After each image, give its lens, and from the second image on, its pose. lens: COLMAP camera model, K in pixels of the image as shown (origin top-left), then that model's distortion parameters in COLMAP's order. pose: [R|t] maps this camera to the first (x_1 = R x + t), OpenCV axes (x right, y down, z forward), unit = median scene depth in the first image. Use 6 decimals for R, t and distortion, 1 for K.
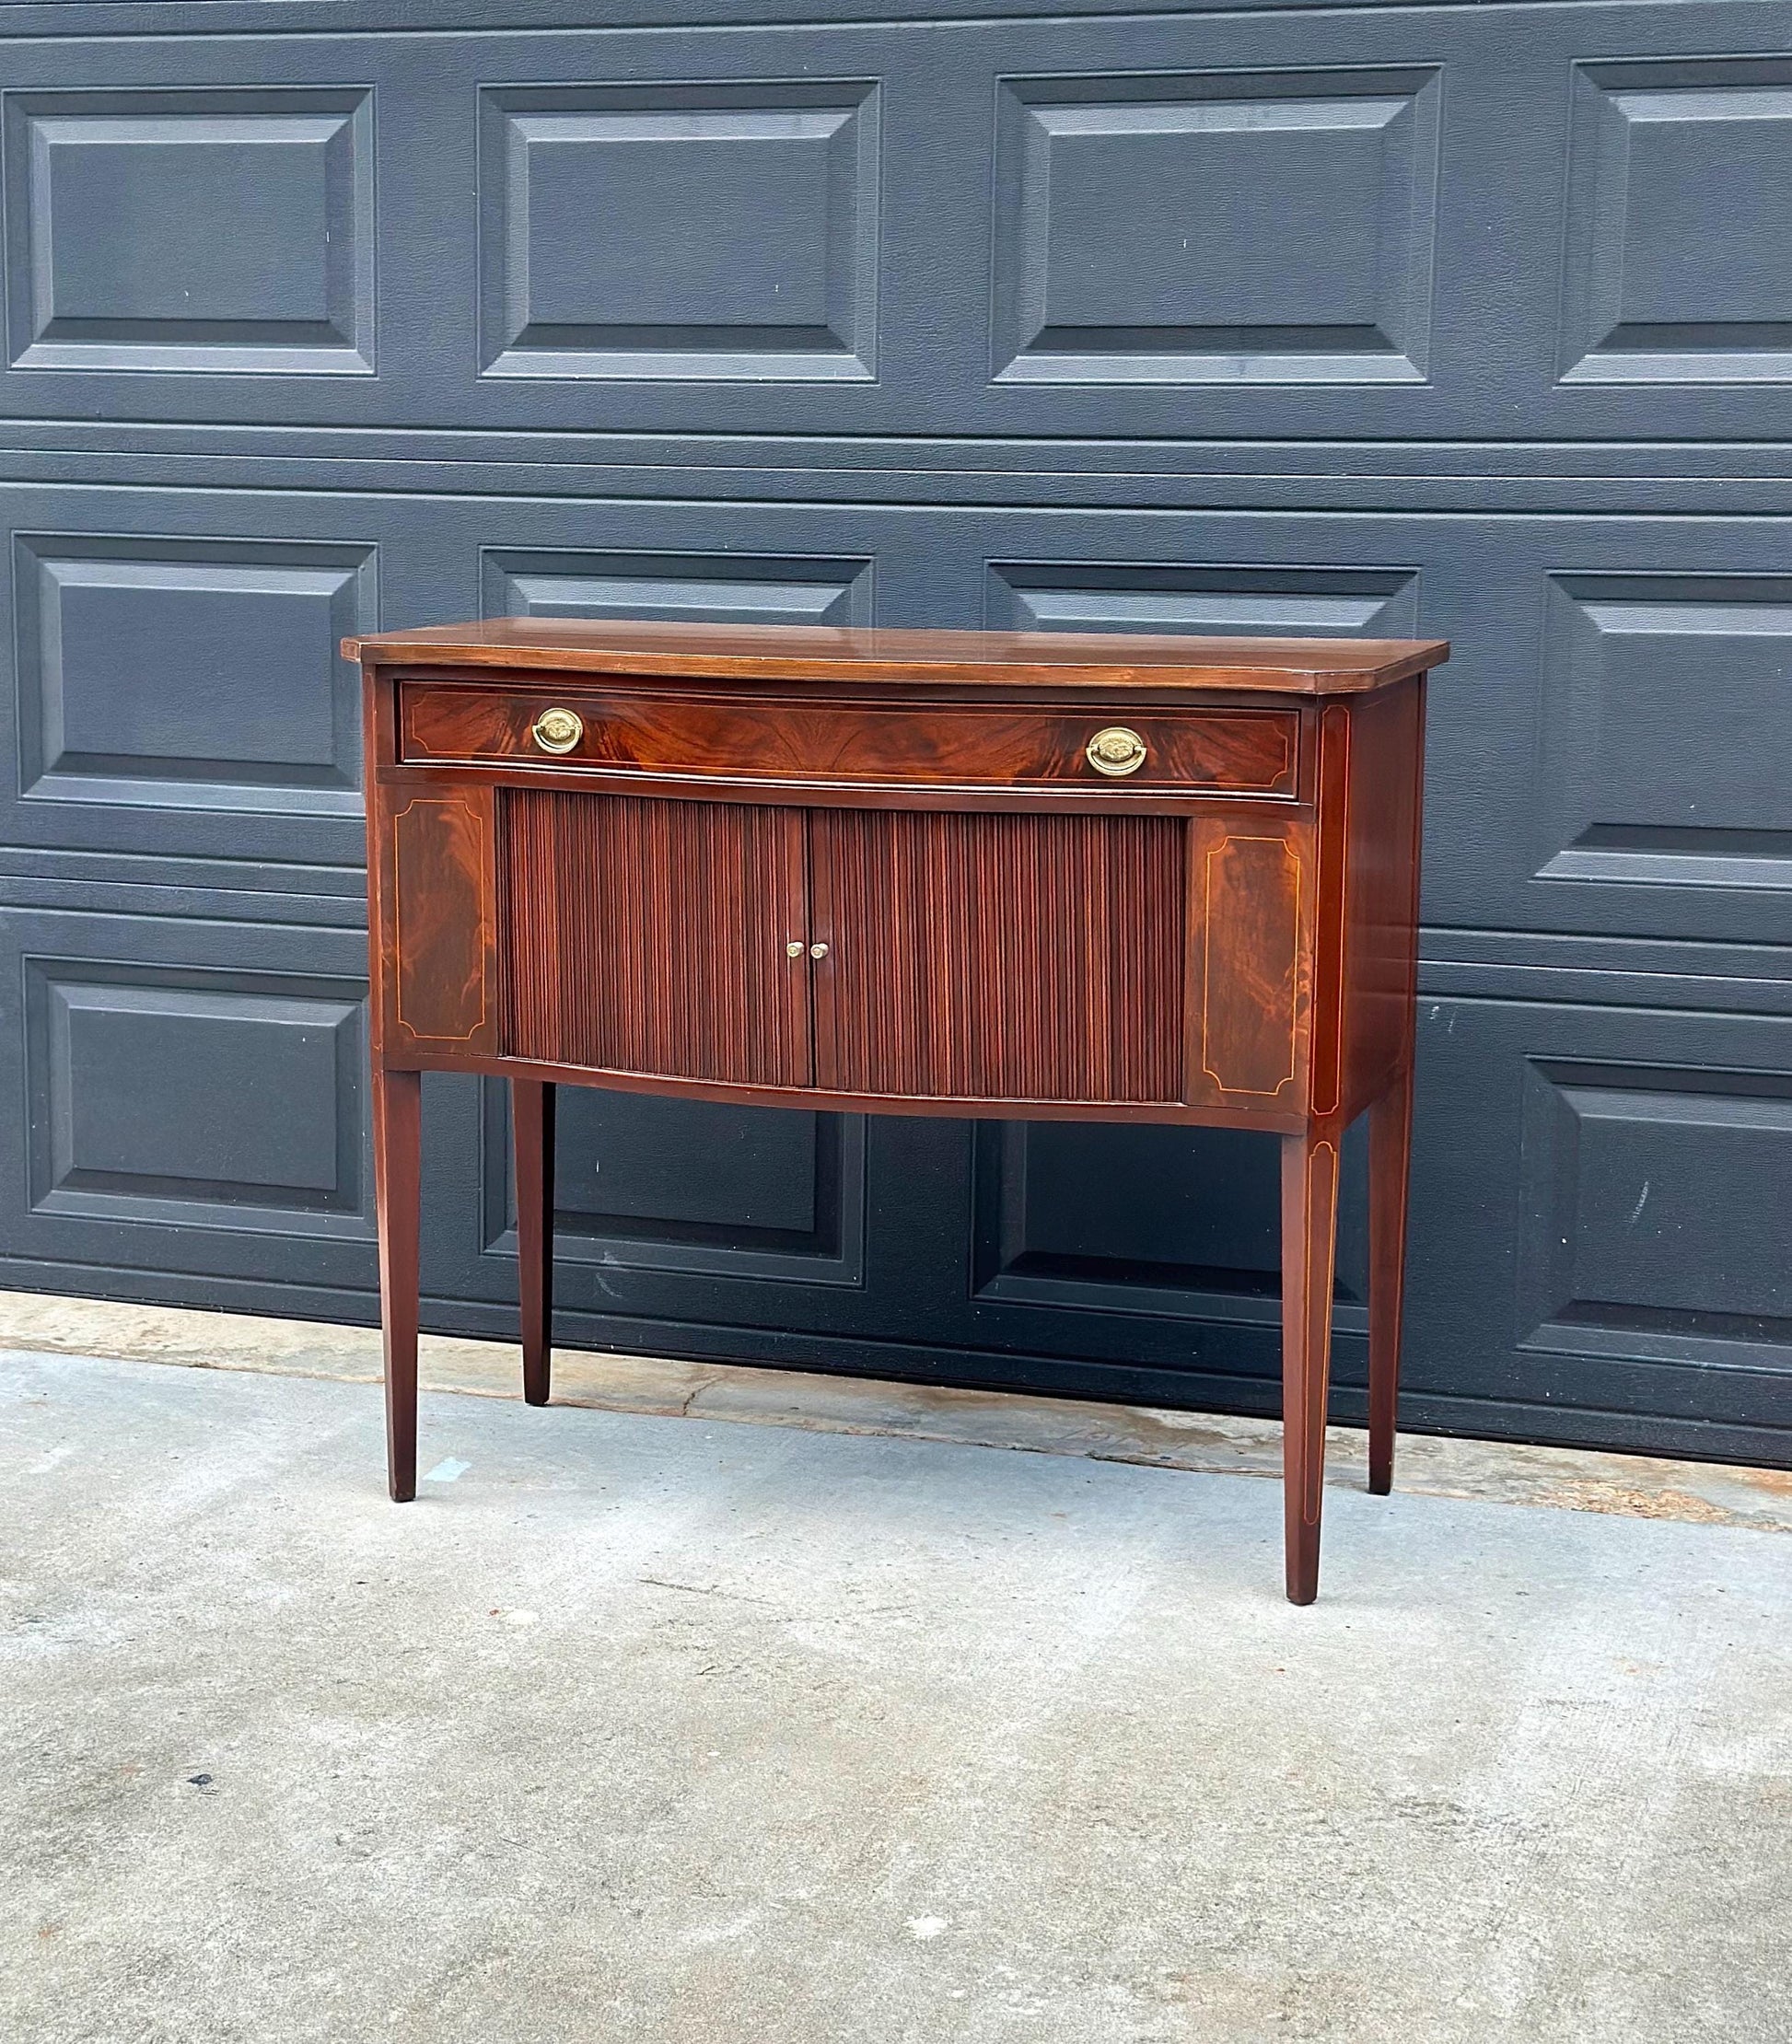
lens RADIAL K [[3434.9, 0, 948.6], [0, 3434.9, 1047.8], [0, 0, 1]] dist [0.045590, -0.065298]
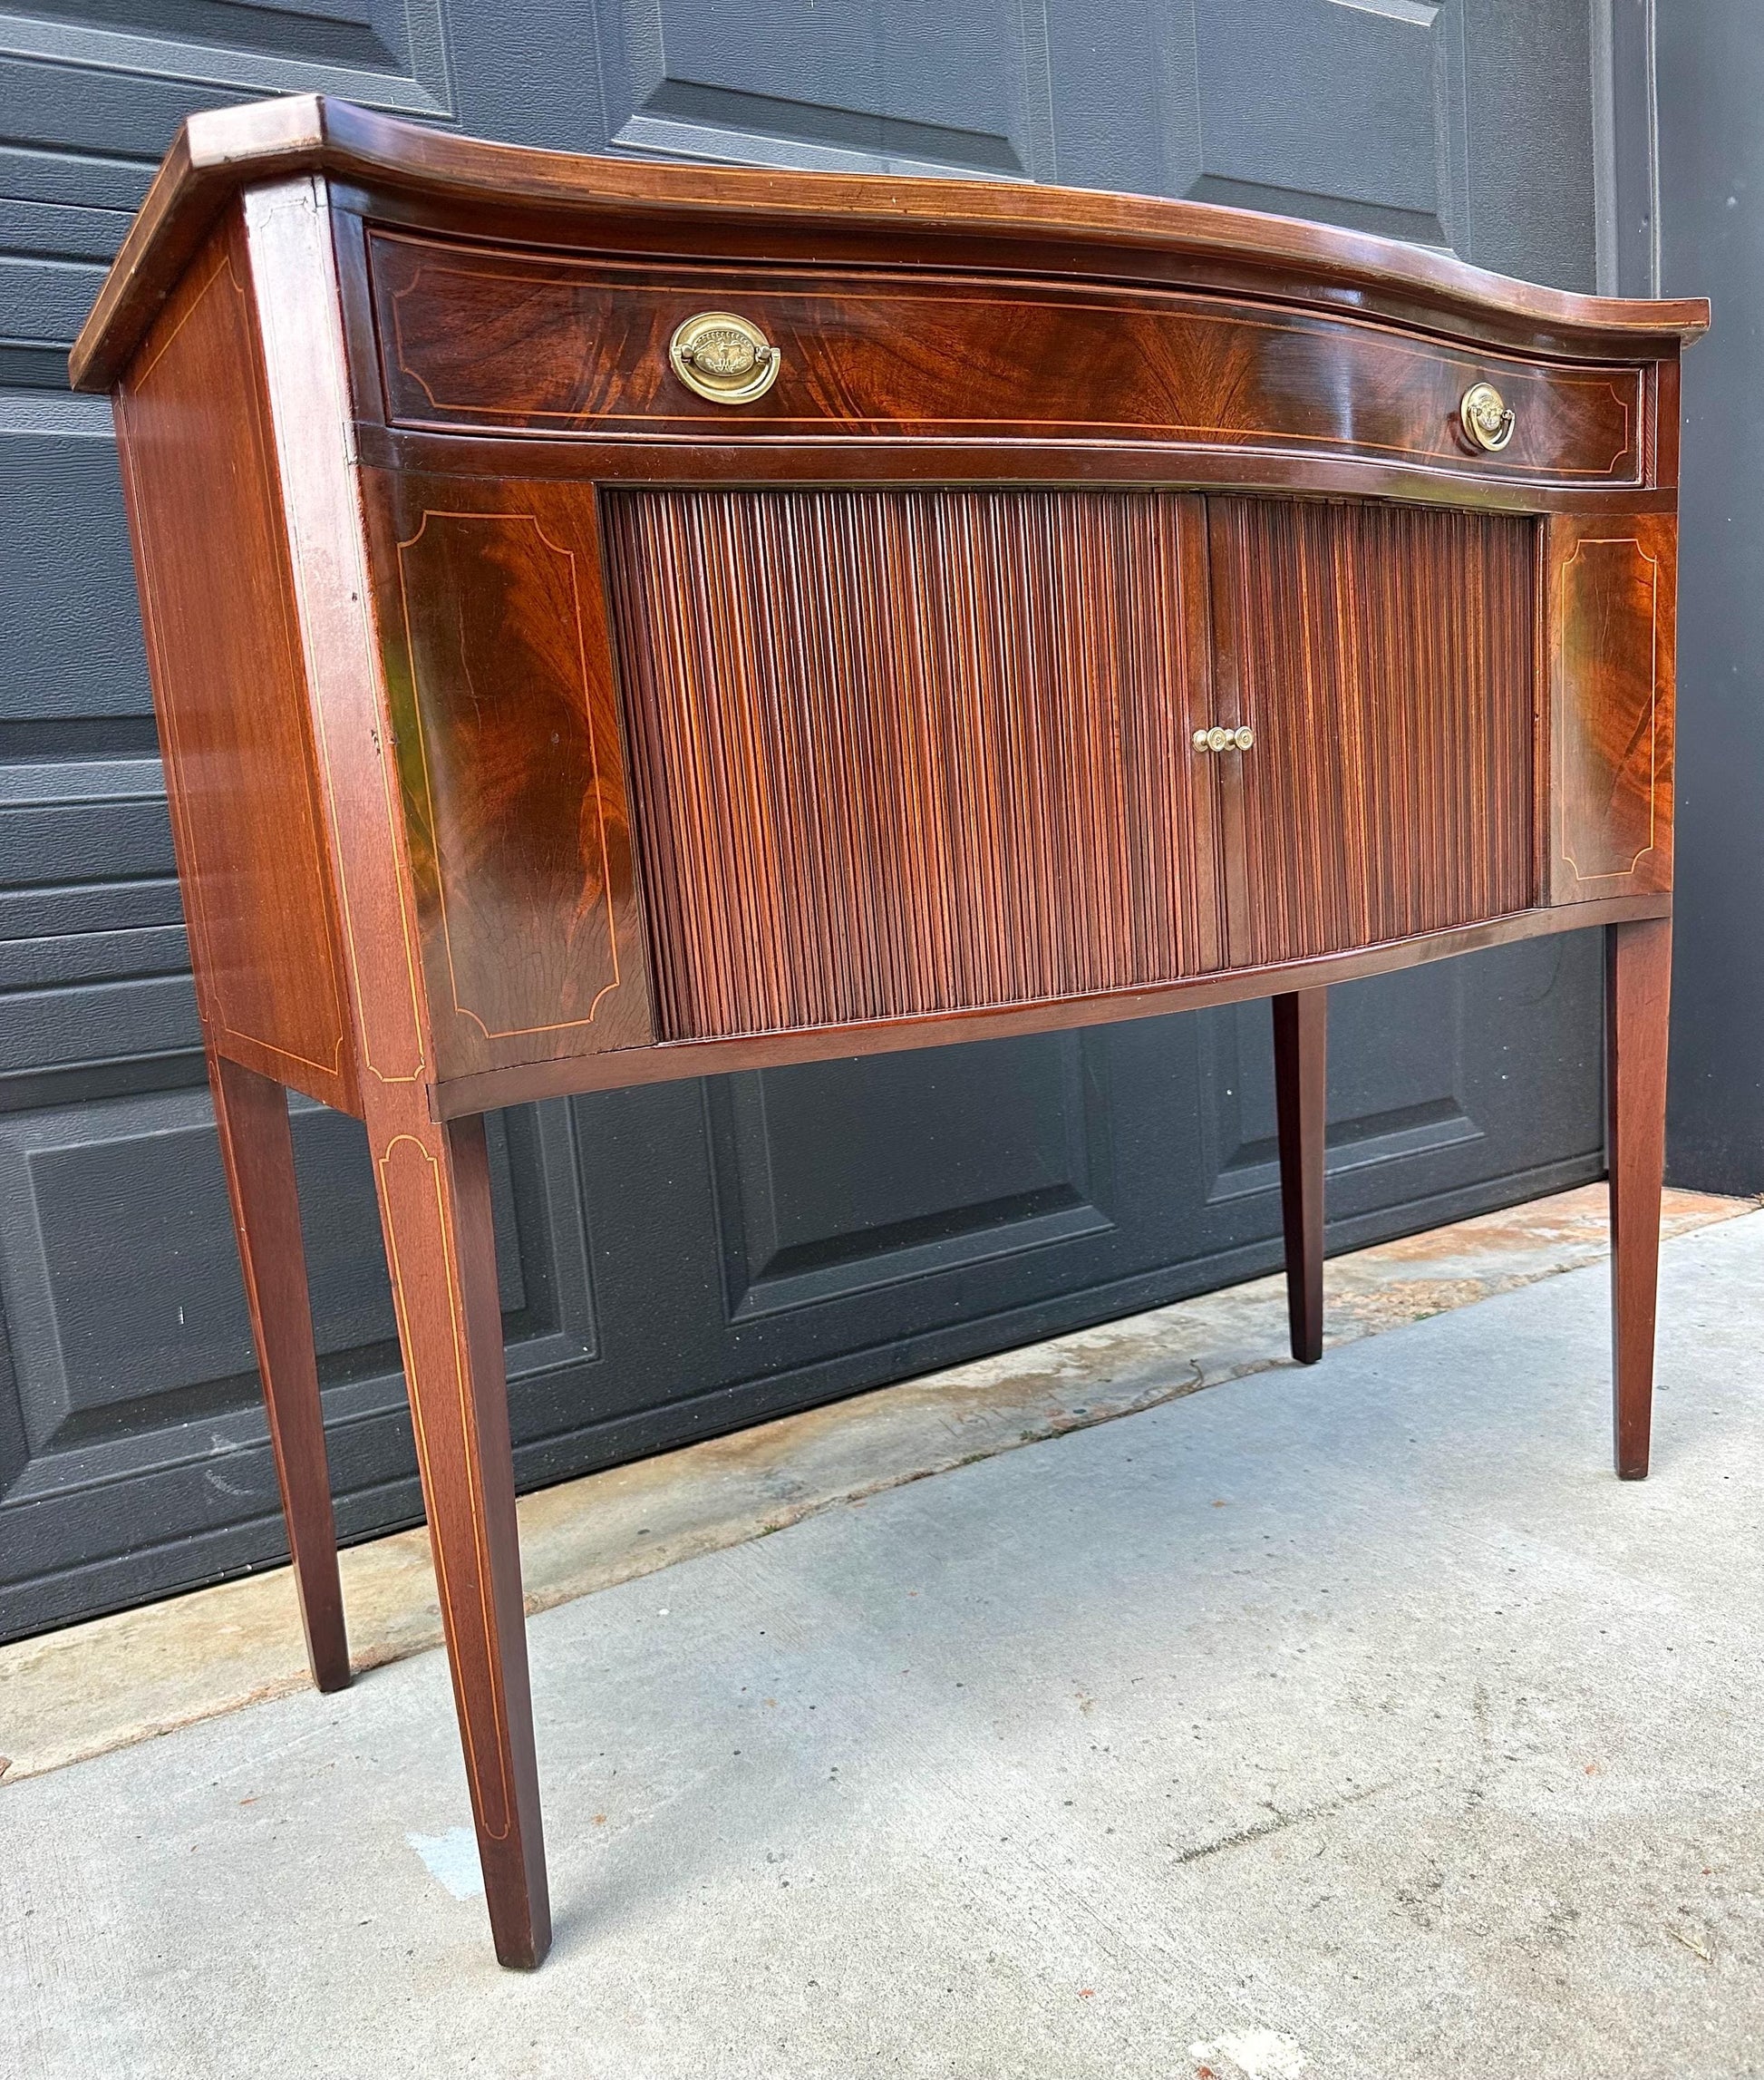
lens RADIAL K [[1636.1, 0, 903.0], [0, 1636.1, 1115.9], [0, 0, 1]] dist [0.126176, -0.257238]
pose [[0.637921, -0.200824, 0.743456, -0.267069], [0.215097, 0.973442, 0.078385, 0.001732], [-0.739453, 0.109911, 0.664175, 0.742859]]
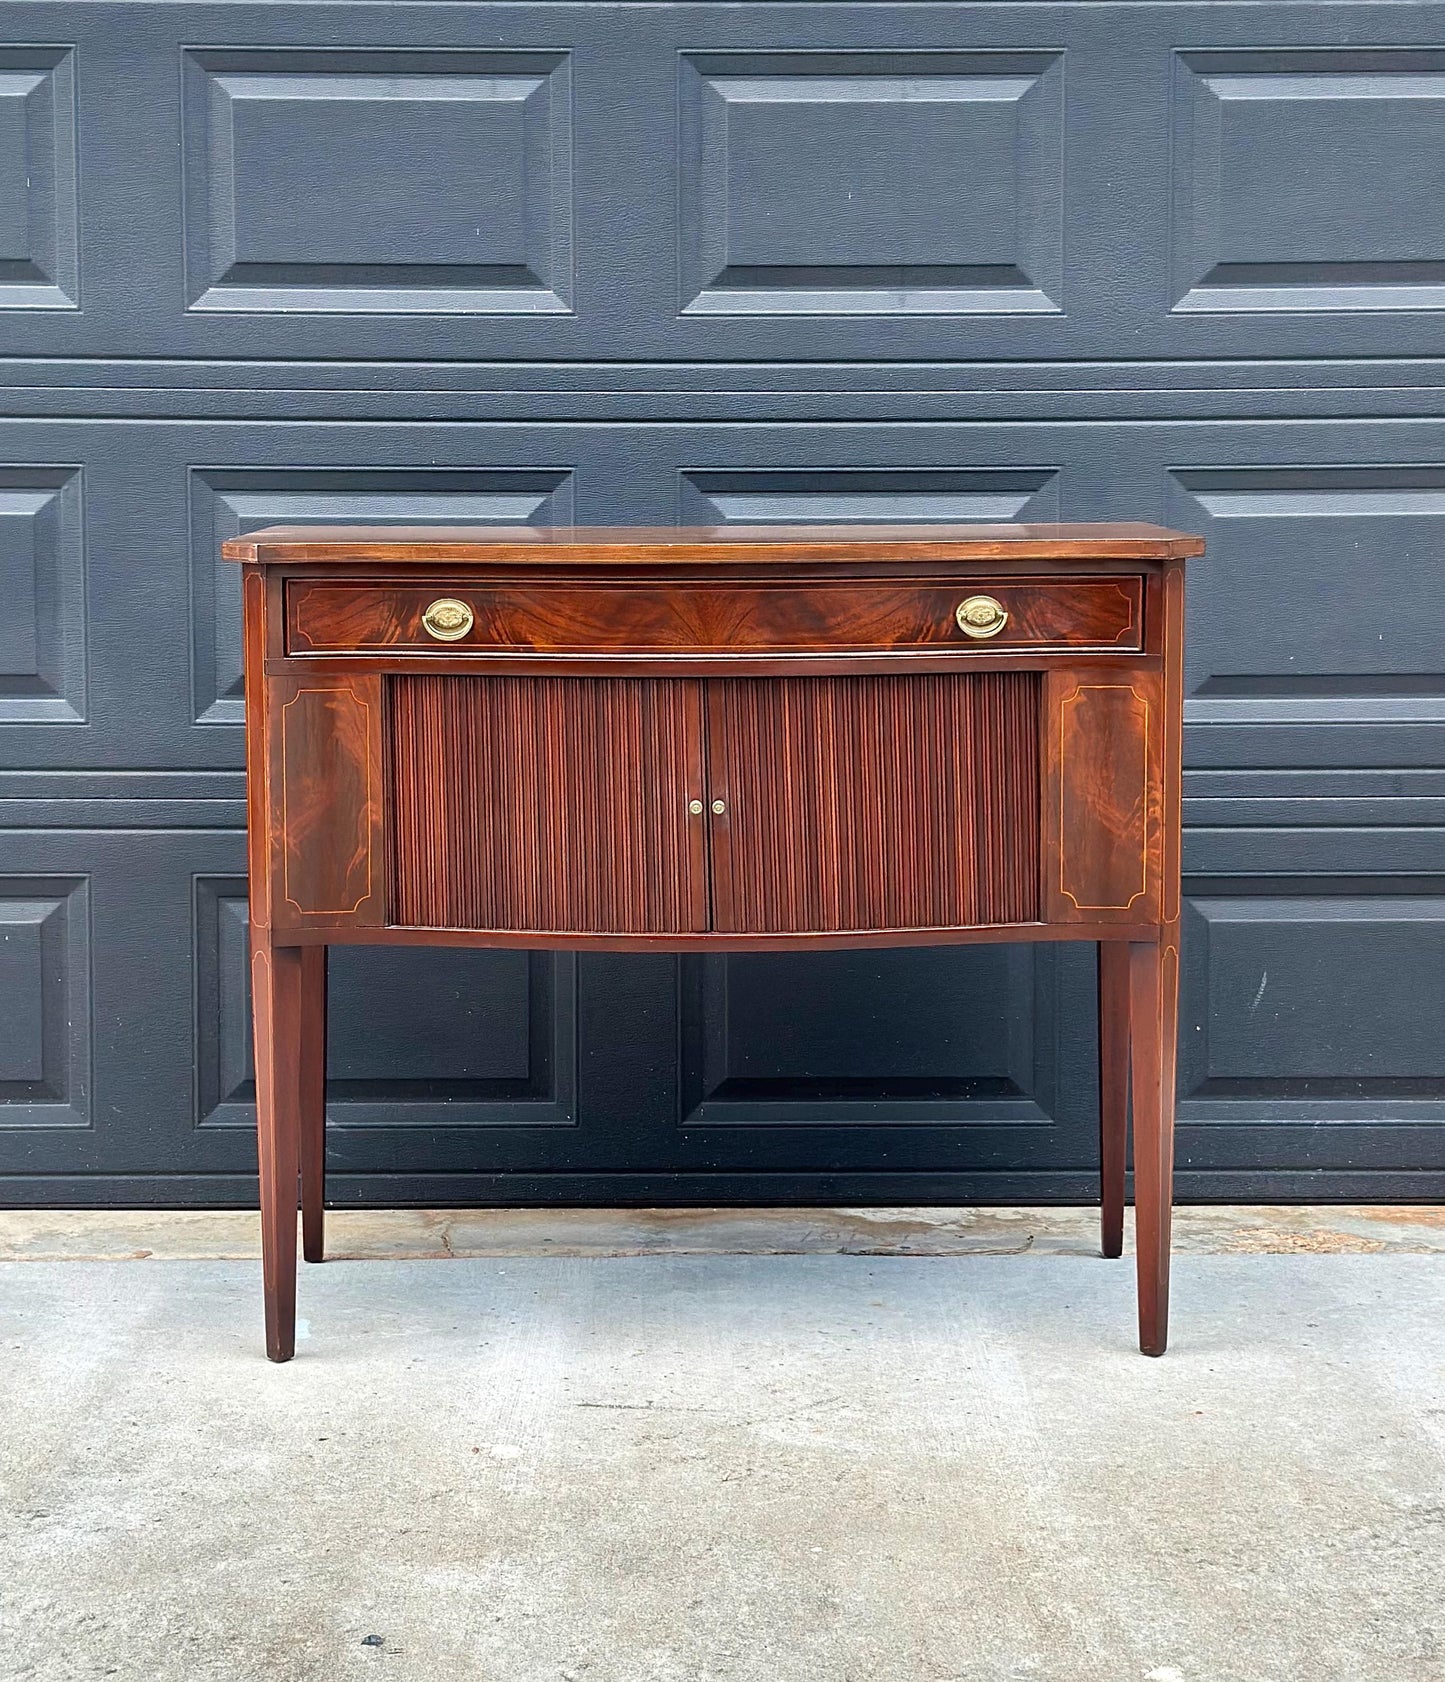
lens RADIAL K [[2861.0, 0, 773.0], [0, 2861.0, 717.1], [0, 0, 1]] dist [0.051414, -0.098793]
pose [[0.944947, -0.043098, 0.324373, -0.277270], [0.067615, 0.995612, -0.064691, 0.003267], [-0.320162, 0.083062, 0.943714, 0.106723]]
